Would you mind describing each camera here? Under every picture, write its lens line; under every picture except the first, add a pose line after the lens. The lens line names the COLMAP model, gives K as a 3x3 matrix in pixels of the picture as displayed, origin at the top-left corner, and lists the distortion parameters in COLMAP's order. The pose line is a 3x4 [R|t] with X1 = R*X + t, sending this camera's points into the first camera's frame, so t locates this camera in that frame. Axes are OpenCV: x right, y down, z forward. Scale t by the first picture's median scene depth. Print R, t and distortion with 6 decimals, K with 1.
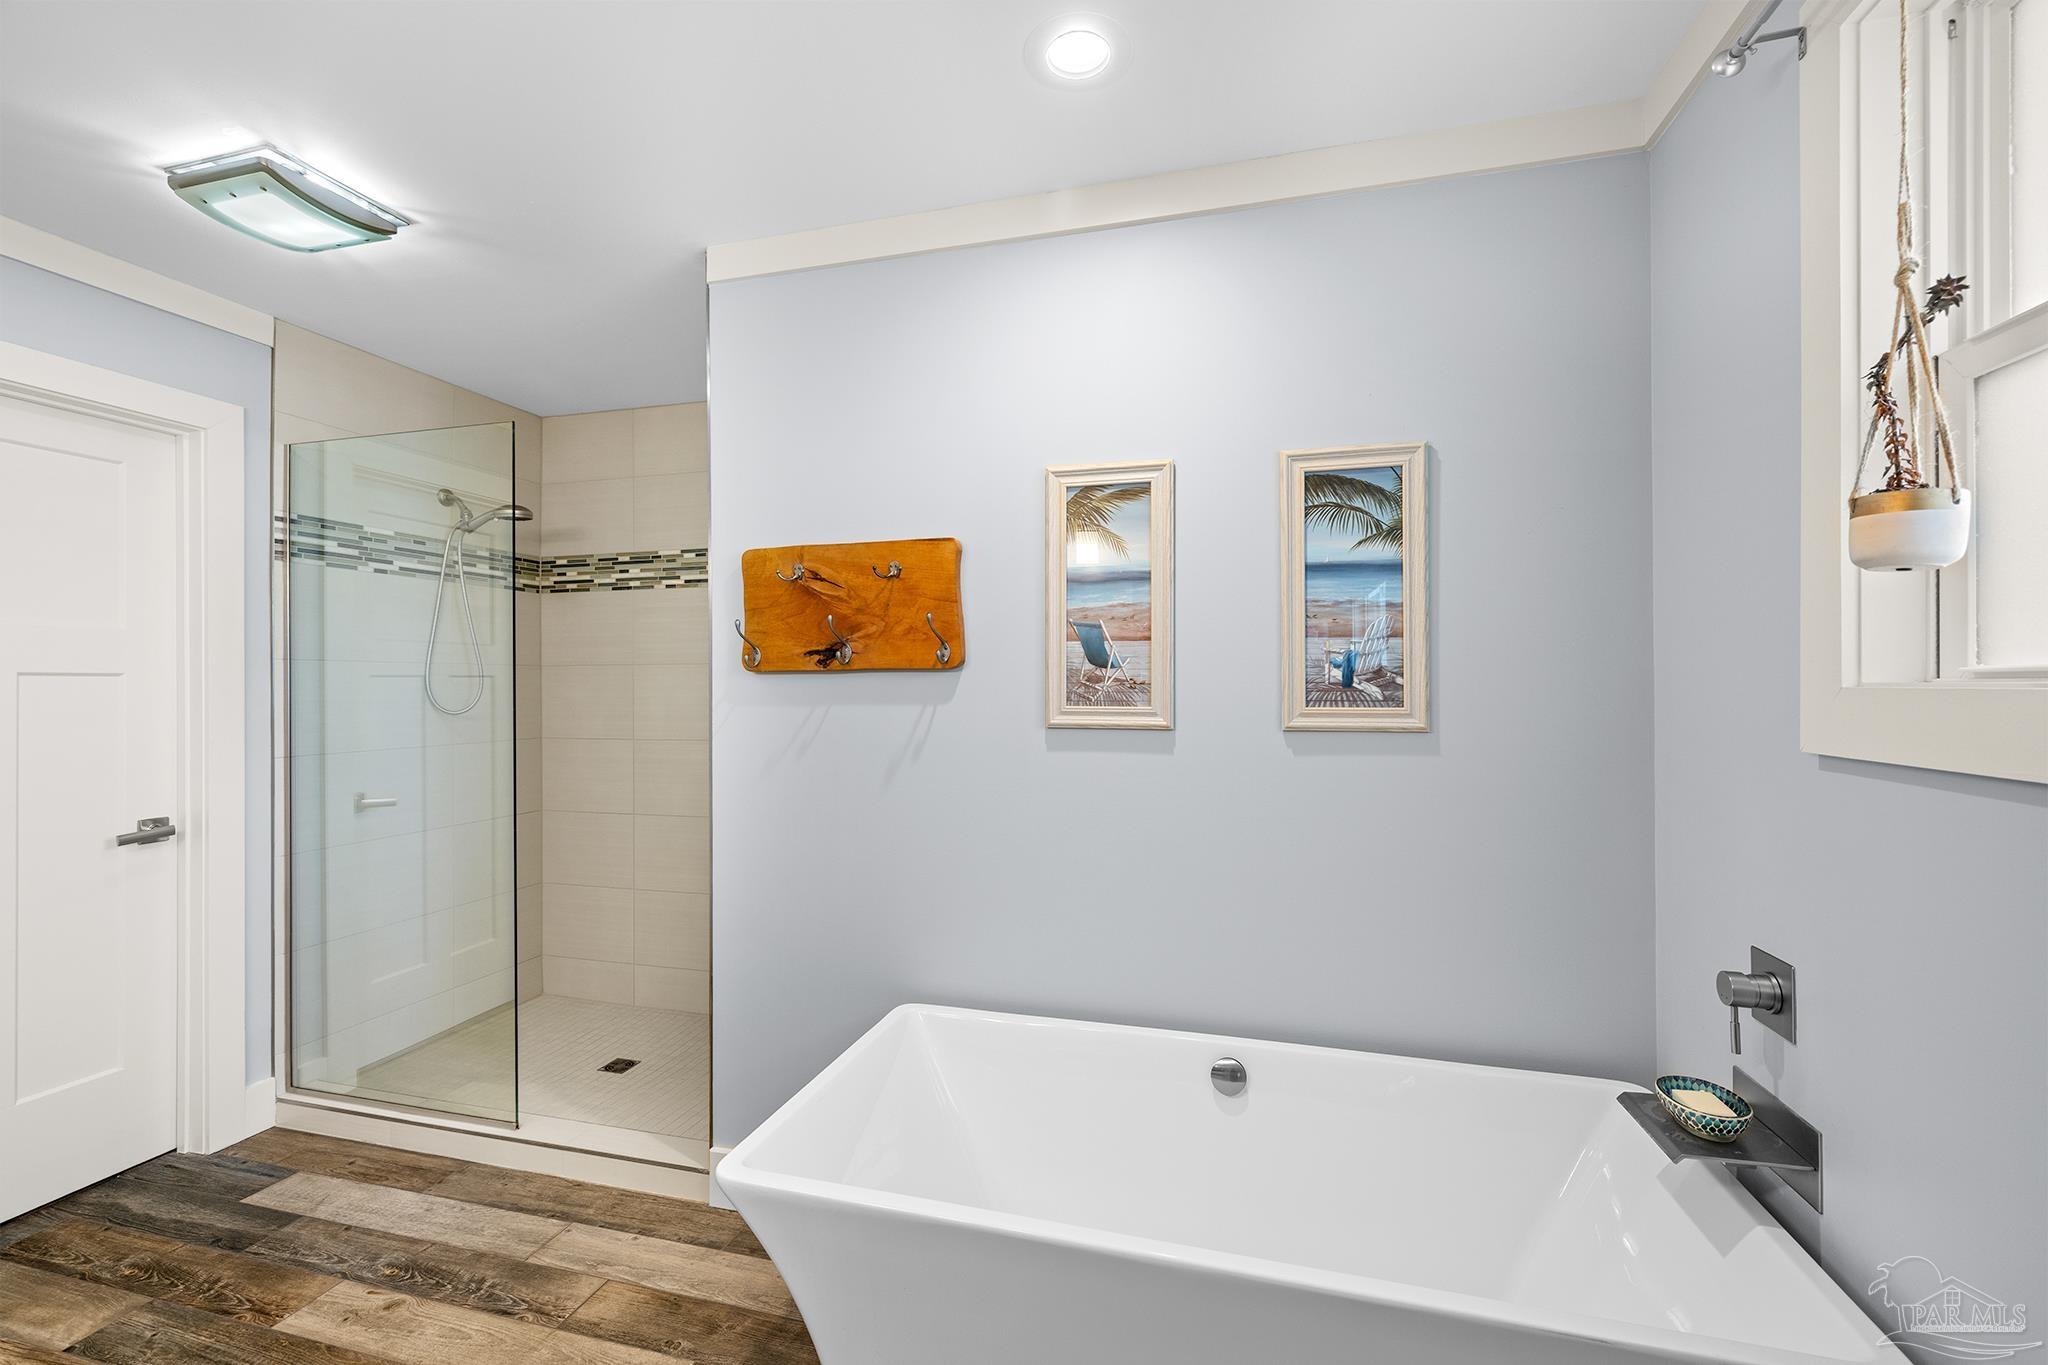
lens RADIAL K [[860.6, 0, 1025.8], [0, 860.6, 680.0], [0, 0, 1]] dist [-0.000849, 0.000247]
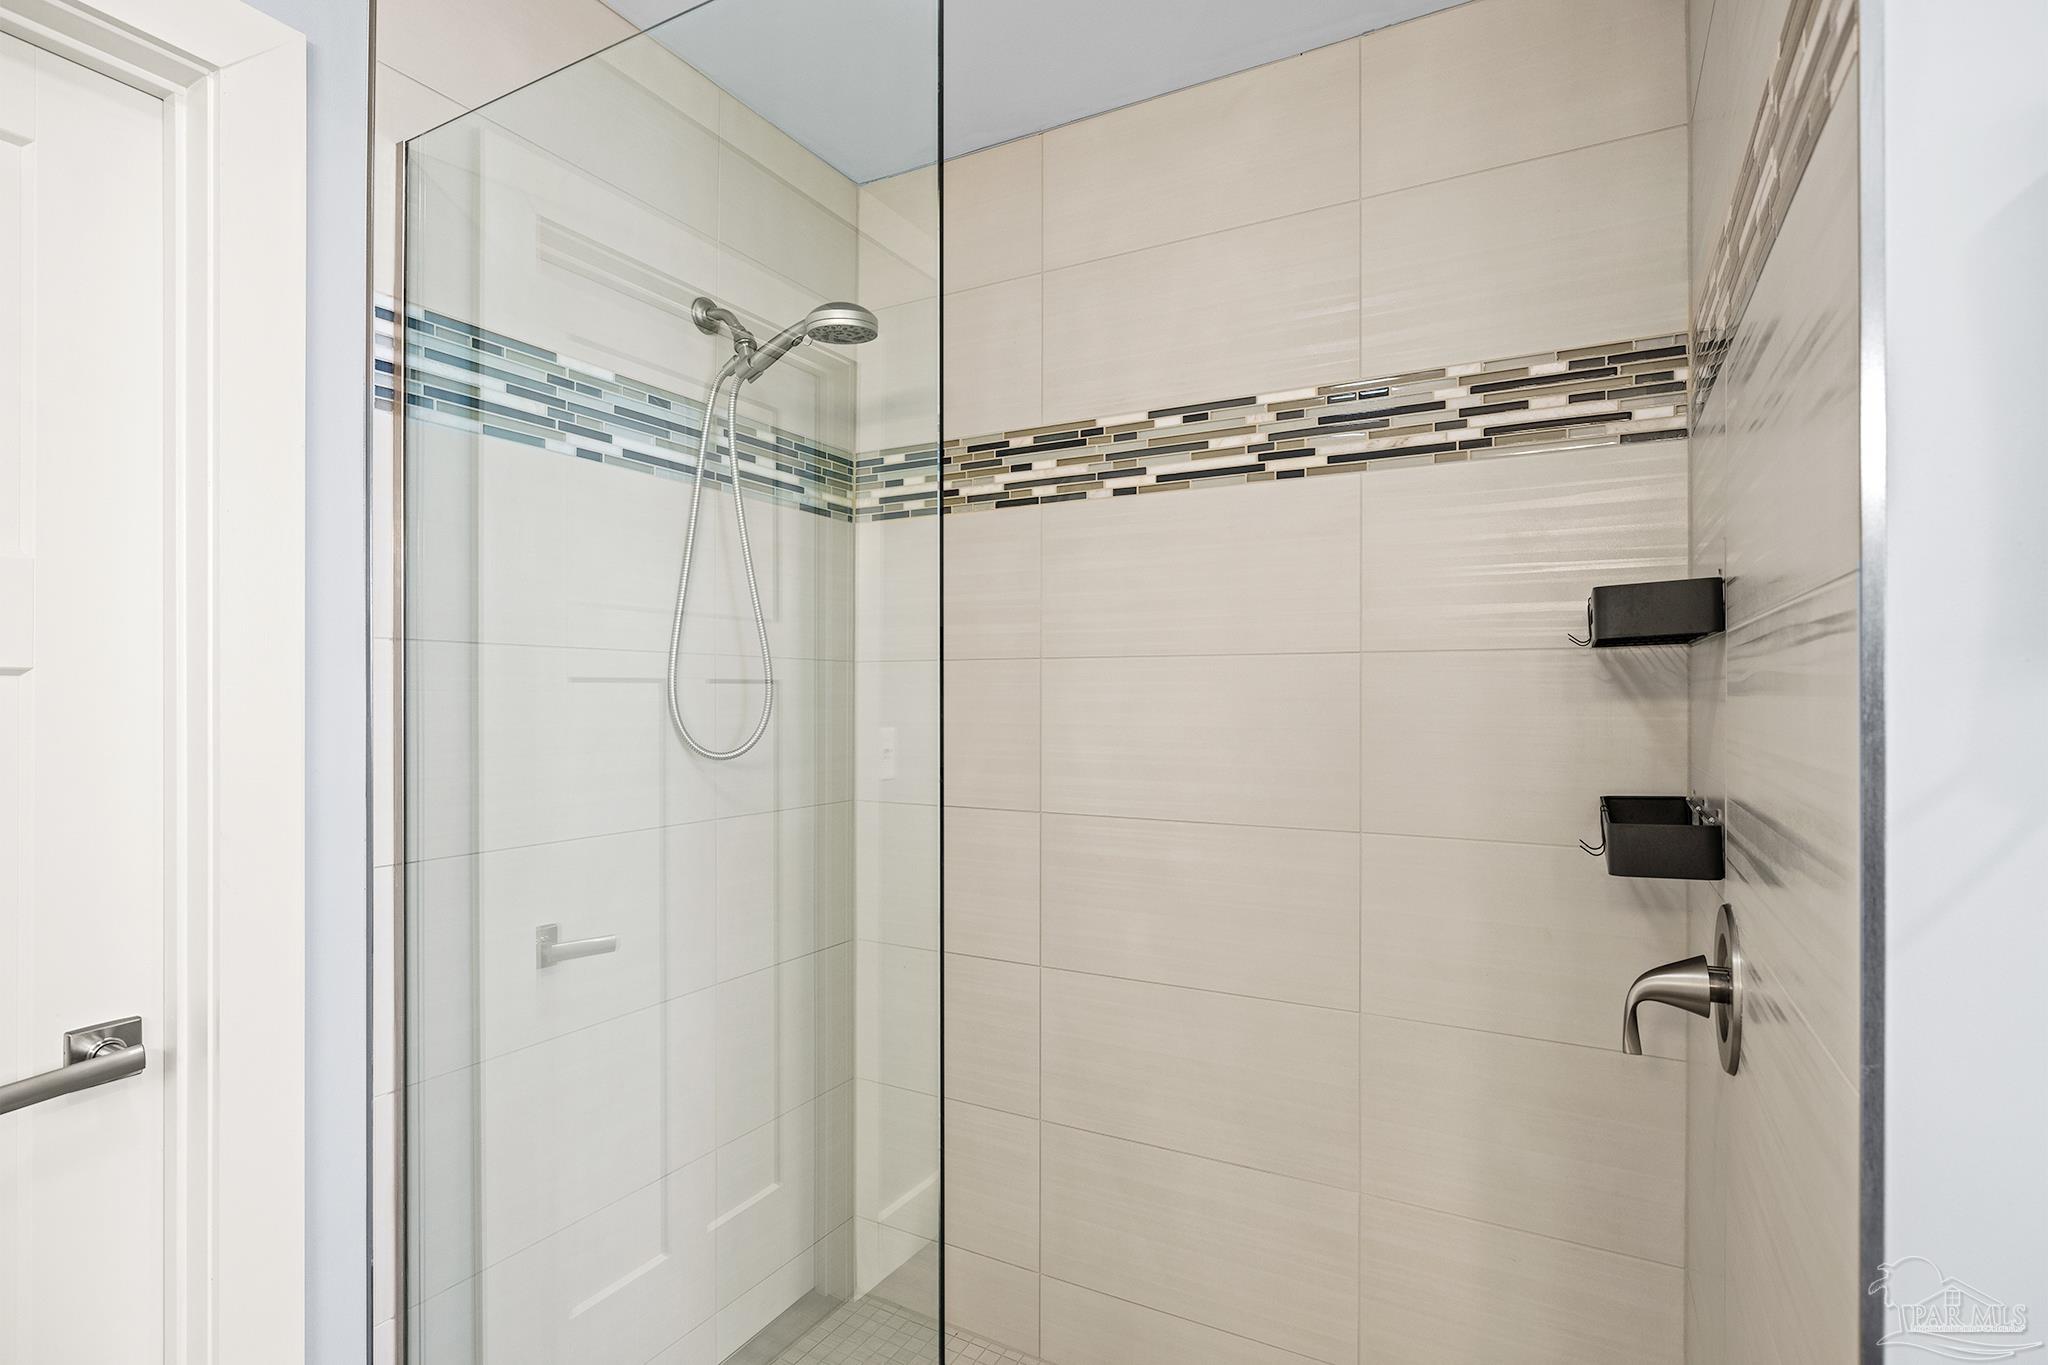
lens RADIAL K [[1028.6, 0, 1021.1], [0, 1028.6, 688.1], [0, 0, 1]] dist [0.005392, -0.001768]
pose [[0.970047, 0.004888, -0.242867, -0.373958], [-0.005162, 0.999987, -0.000489, -0.000814], [0.242861, 0.001728, 0.970060, 0.499030]]
